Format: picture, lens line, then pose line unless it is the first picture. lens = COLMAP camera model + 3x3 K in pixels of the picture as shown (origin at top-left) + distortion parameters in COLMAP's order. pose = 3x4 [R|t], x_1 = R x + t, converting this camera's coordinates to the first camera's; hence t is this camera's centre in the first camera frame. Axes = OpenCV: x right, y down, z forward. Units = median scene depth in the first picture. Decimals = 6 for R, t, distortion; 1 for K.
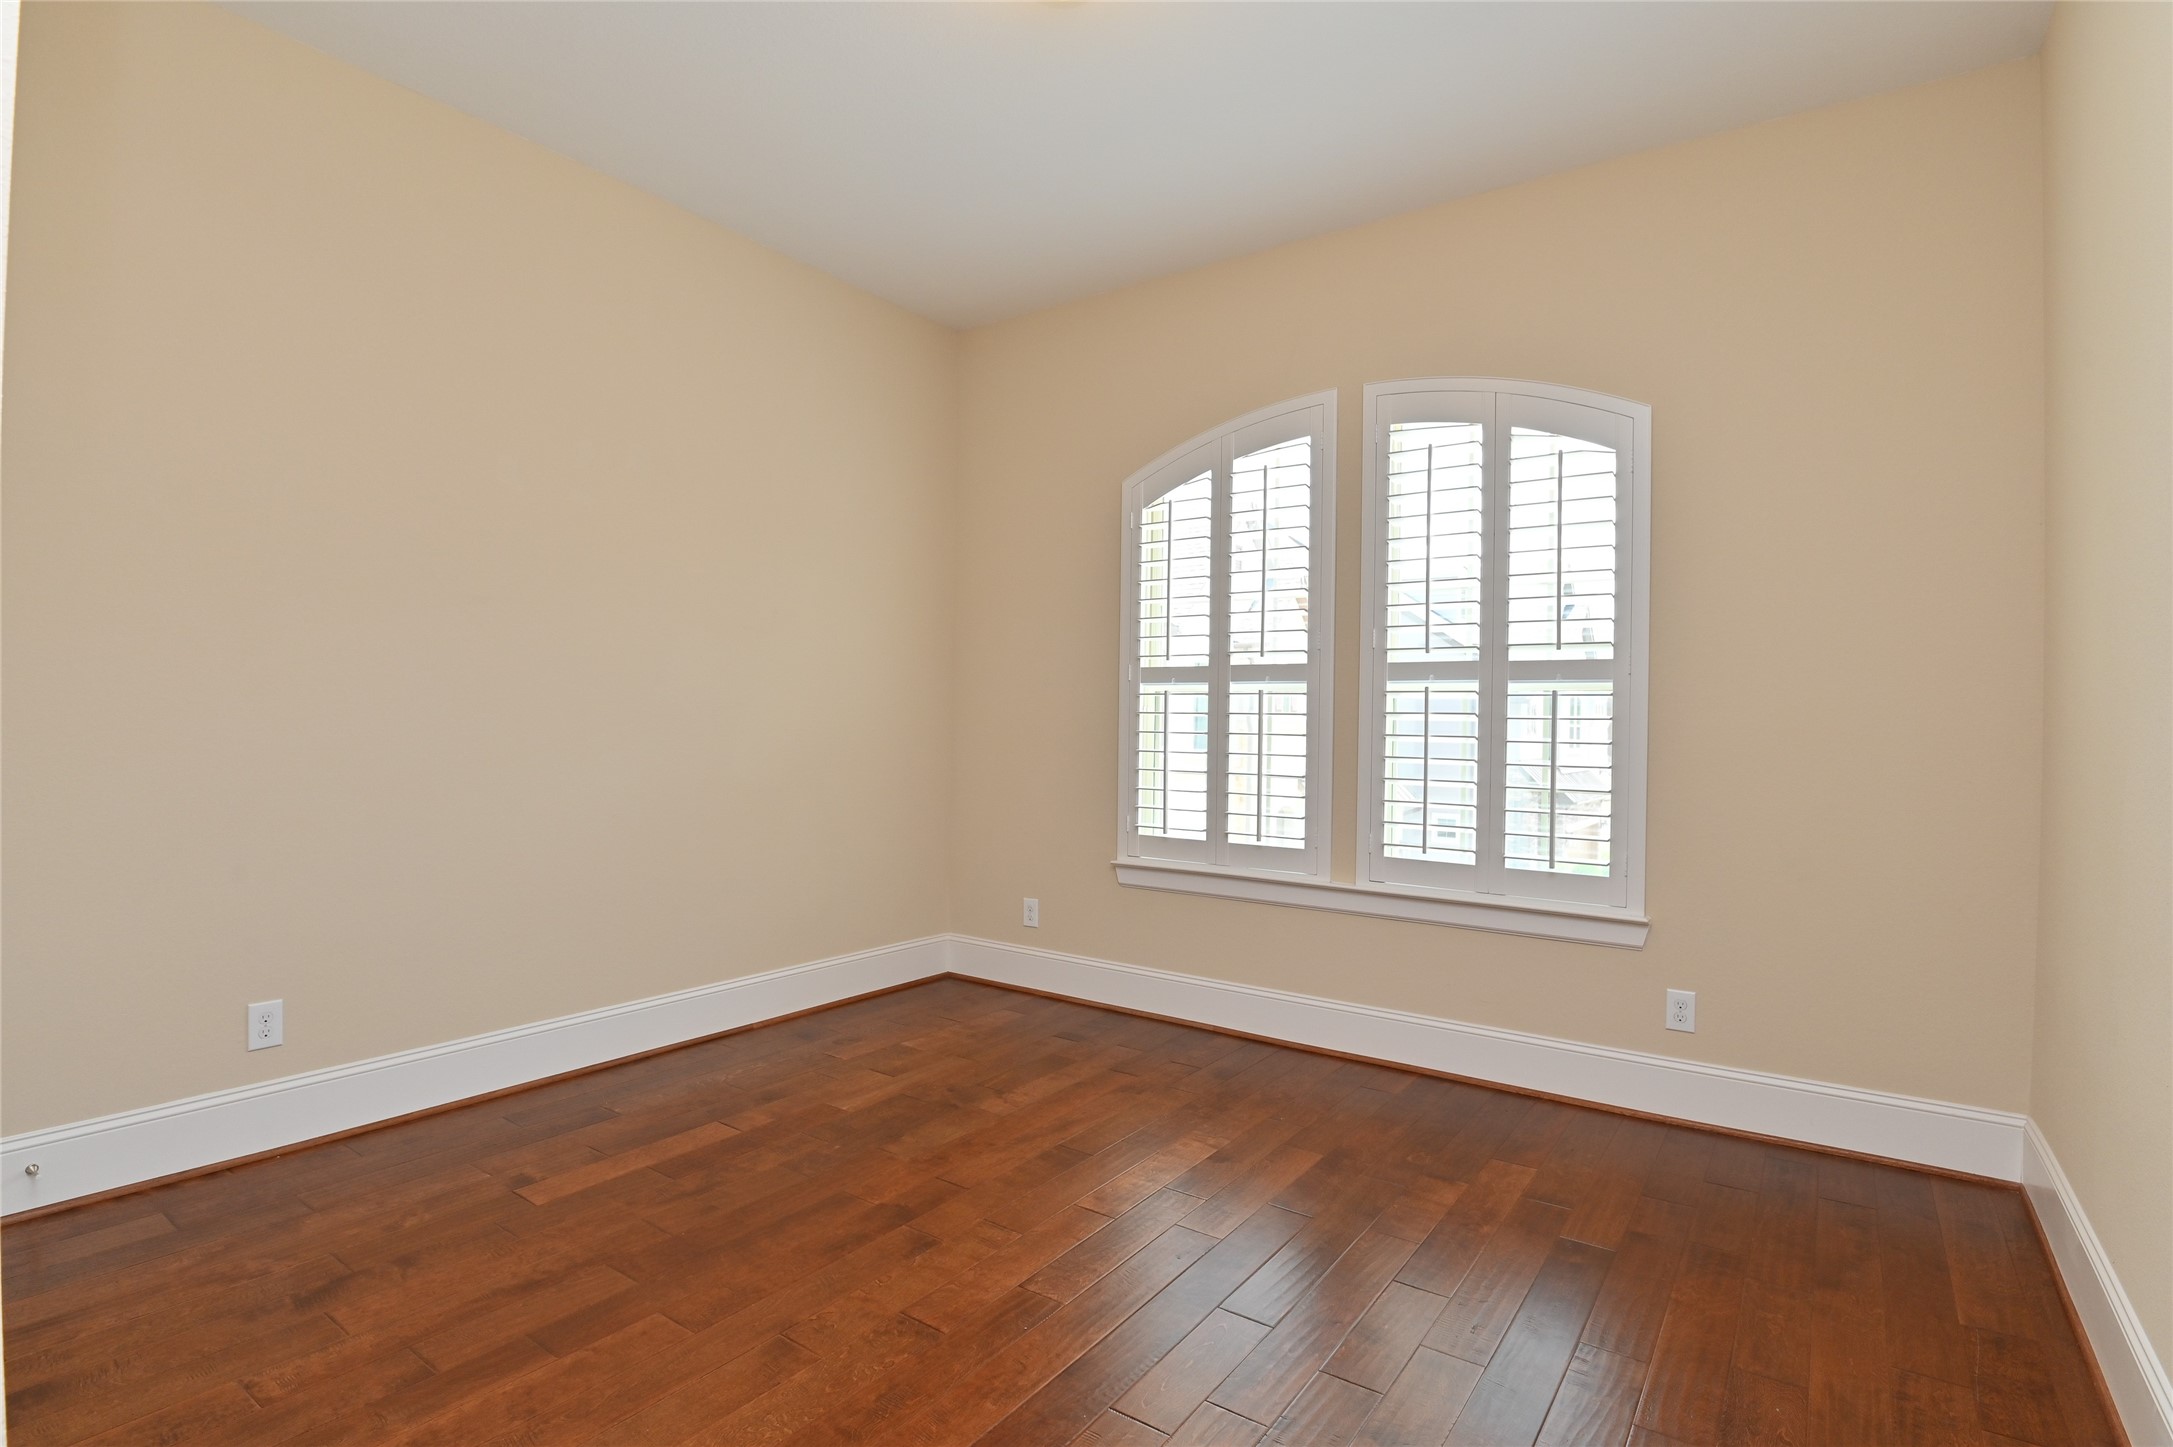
lens RADIAL K [[1062.4, 0, 1087.1], [0, 1062.4, 726.7], [0, 0, 1]] dist [-0.021494, -0.007316]
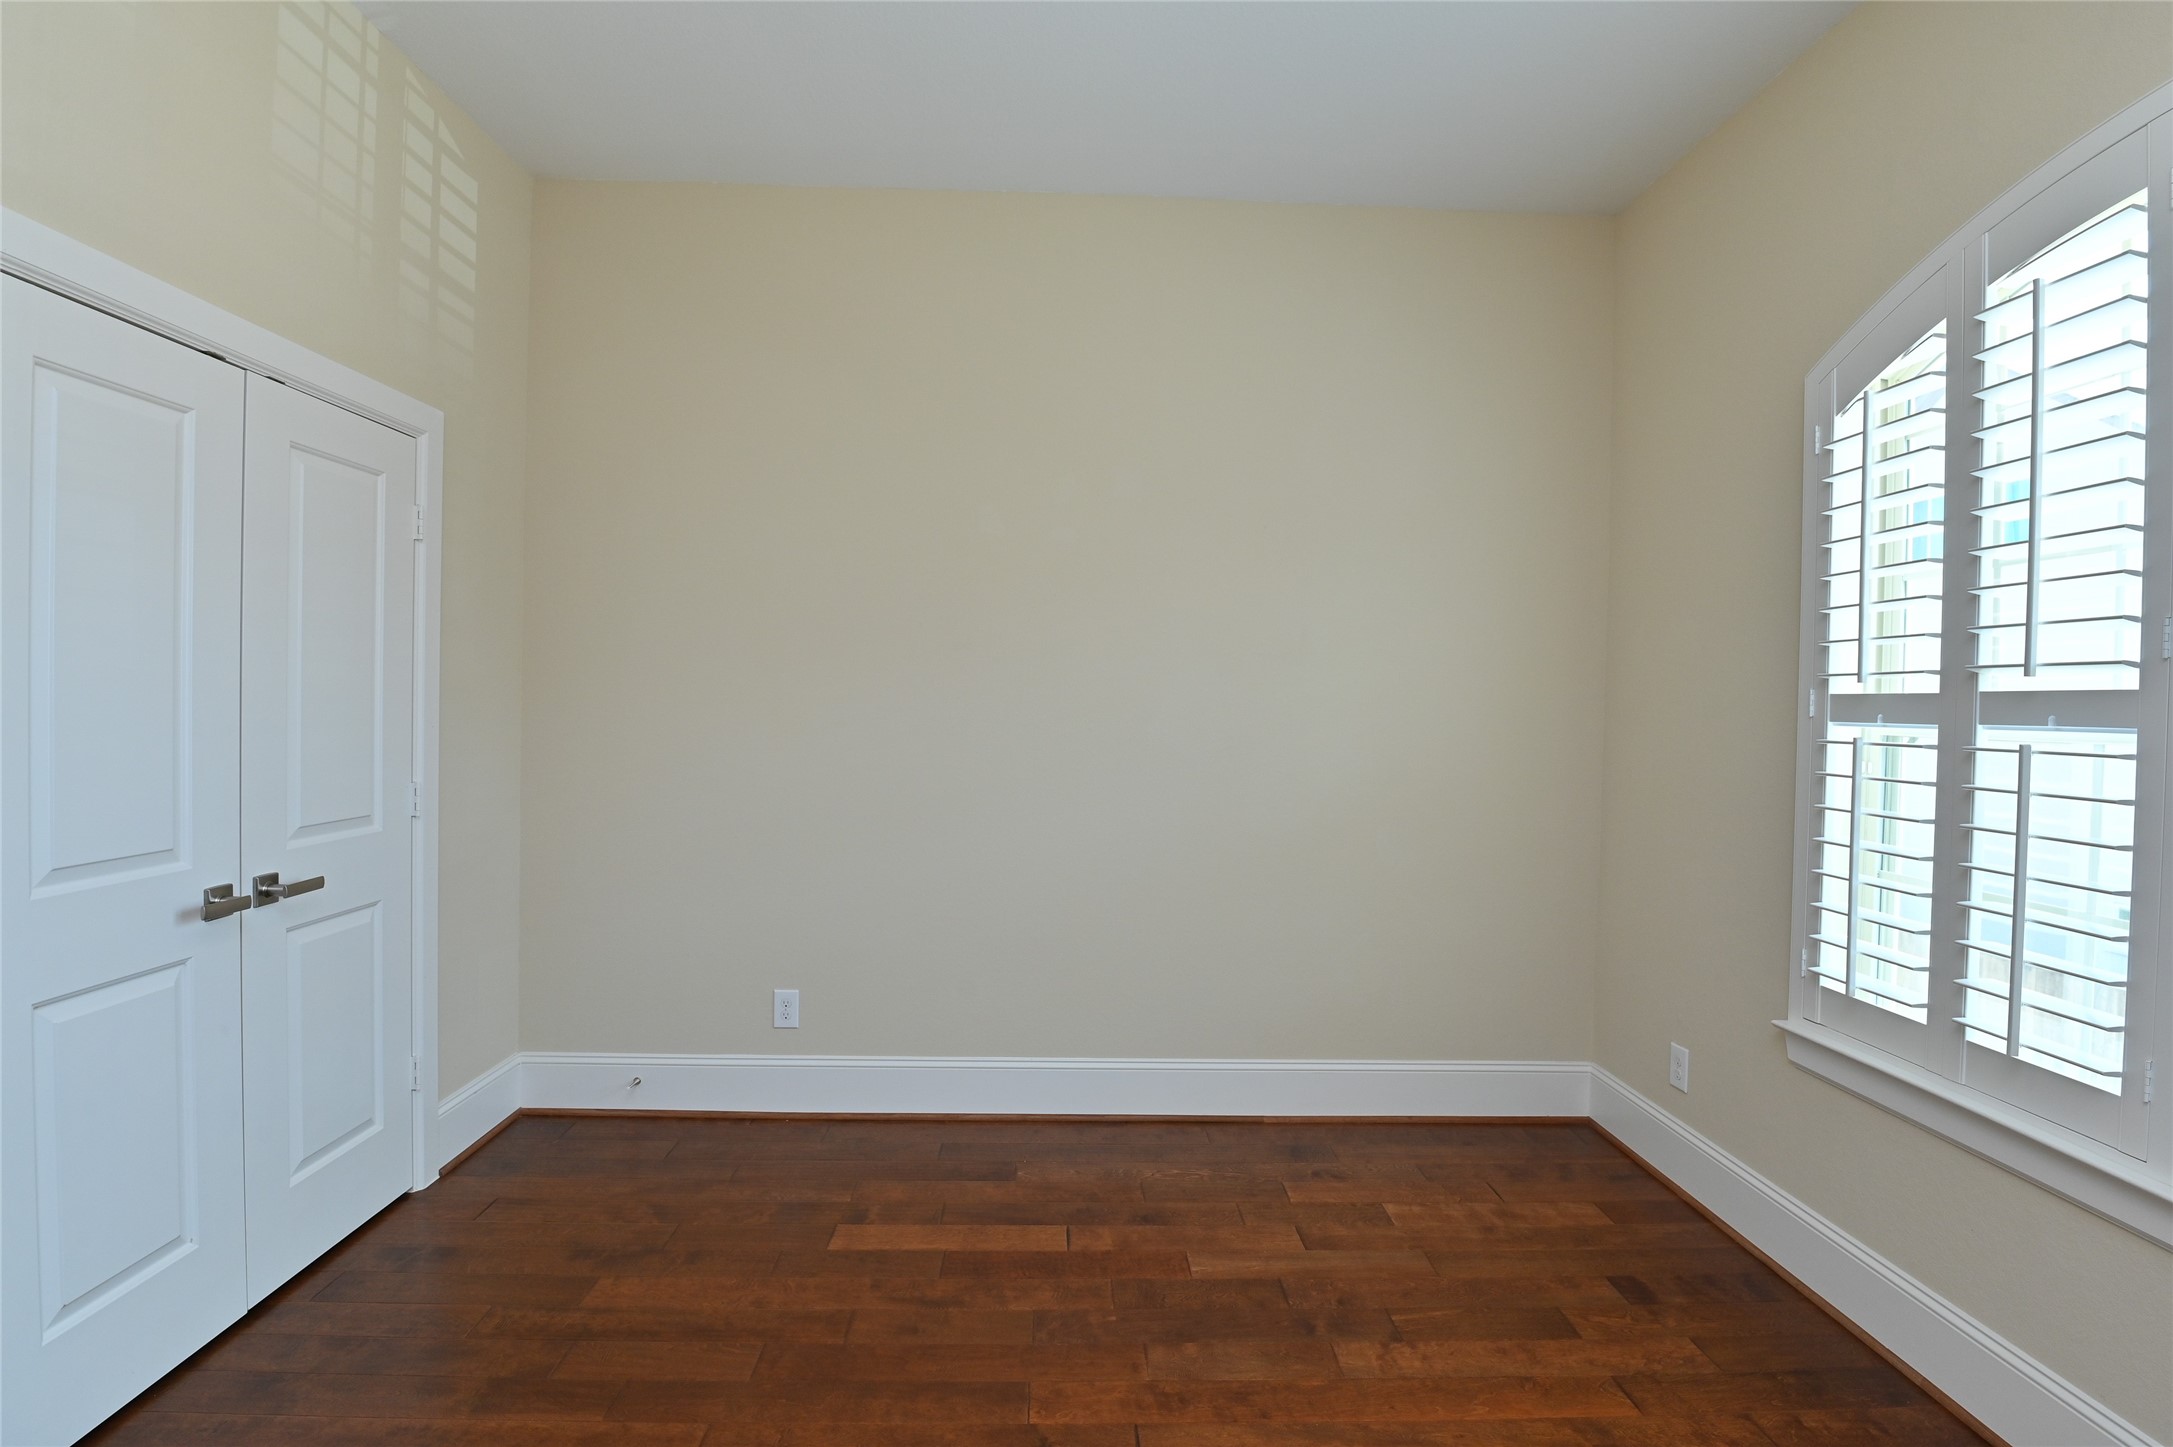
lens RADIAL K [[1062.4, 0, 1087.1], [0, 1062.4, 726.7], [0, 0, 1]] dist [-0.021494, -0.007316]
pose [[0.605827, 0.015206, -0.795451, 0.288014], [-0.015633, 0.999852, 0.007207, -0.040721], [0.795442, 0.008069, 0.605975, 0.382726]]
